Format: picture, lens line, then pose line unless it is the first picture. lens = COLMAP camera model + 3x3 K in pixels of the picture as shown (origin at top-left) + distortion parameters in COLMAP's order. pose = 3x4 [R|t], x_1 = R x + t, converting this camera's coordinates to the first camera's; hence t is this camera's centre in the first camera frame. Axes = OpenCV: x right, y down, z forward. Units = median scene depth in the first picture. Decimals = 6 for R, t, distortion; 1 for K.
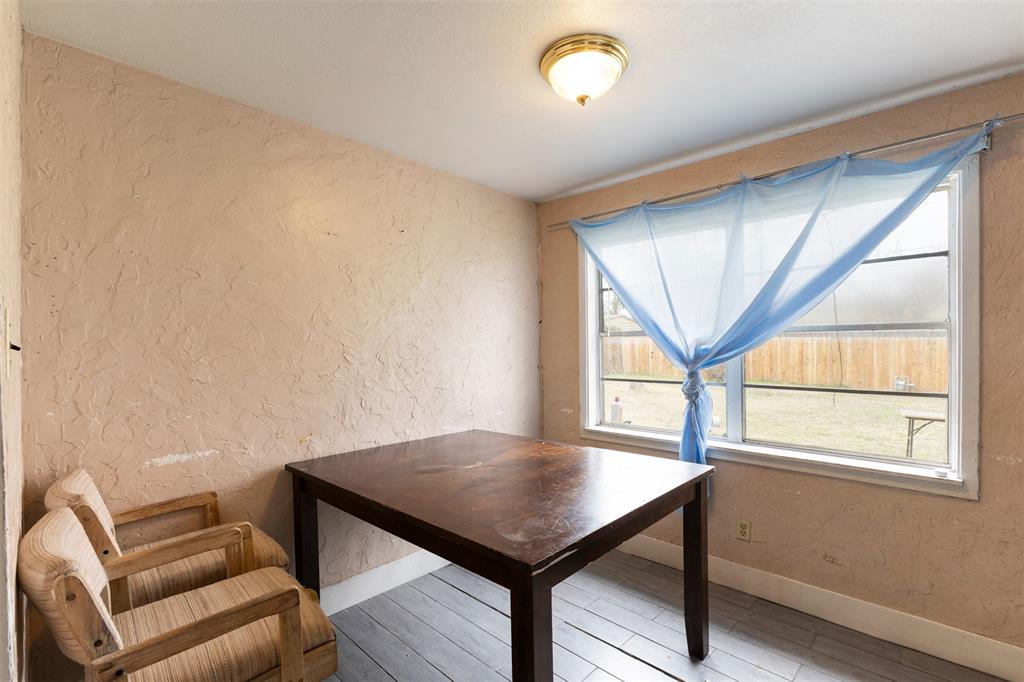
lens RADIAL K [[459.2, 0, 504.6], [0, 459.2, 348.0], [0, 0, 1]] dist [-0.002908, 0.001111]
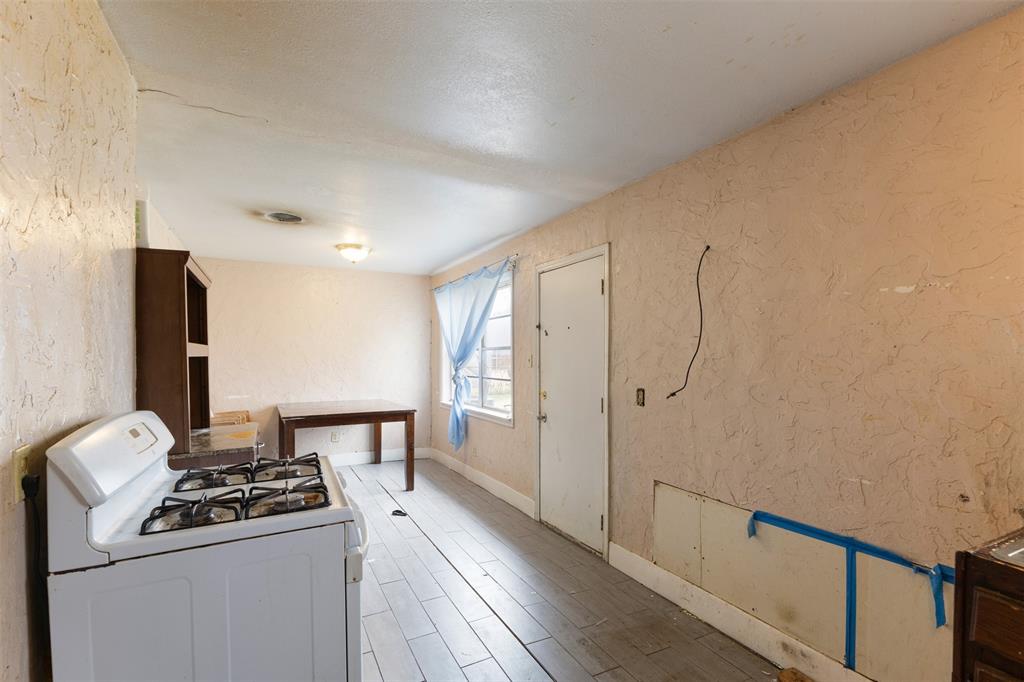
lens RADIAL K [[459.2, 0, 514.8], [0, 459.2, 347.5], [0, 0, 1]] dist [-0.002908, 0.001111]
pose [[0.949890, -0.003074, -0.312569, 1.482333], [-0.003762, 0.999767, -0.021266, -0.001737], [0.312562, 0.021376, 0.949657, -0.931377]]
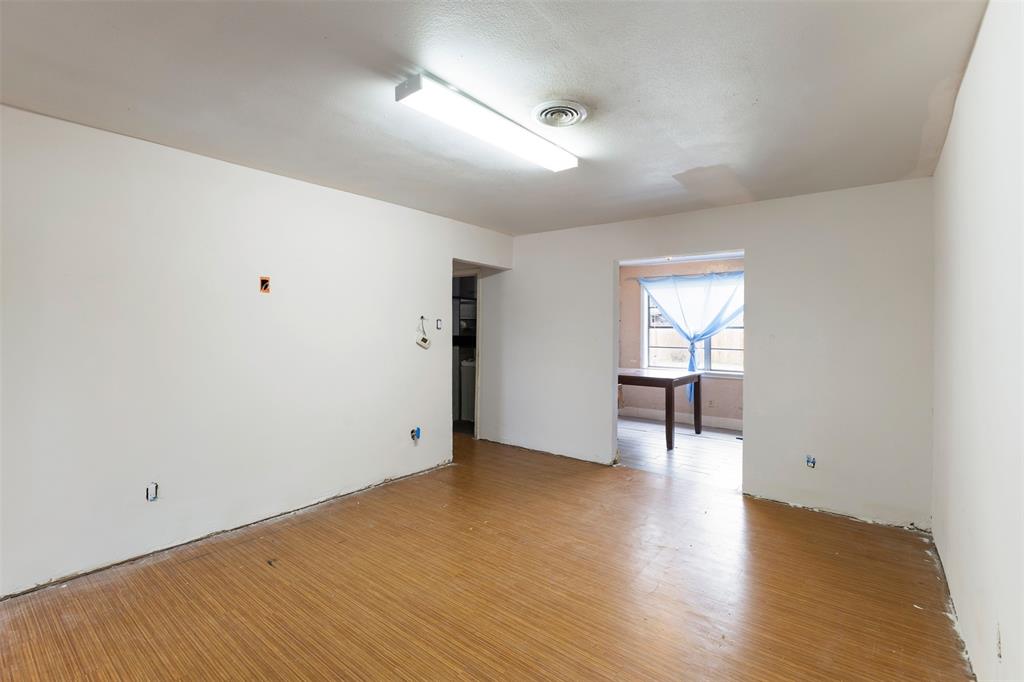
lens RADIAL K [[459.2, 0, 508.3], [0, 459.2, 331.8], [0, 0, 1]] dist [-0.002908, 0.001111]
pose [[0.996139, 0.008203, 0.087410, -1.006924], [-0.008677, 0.999950, 0.005040, -0.018936], [-0.087364, -0.005779, 0.996160, -1.761485]]
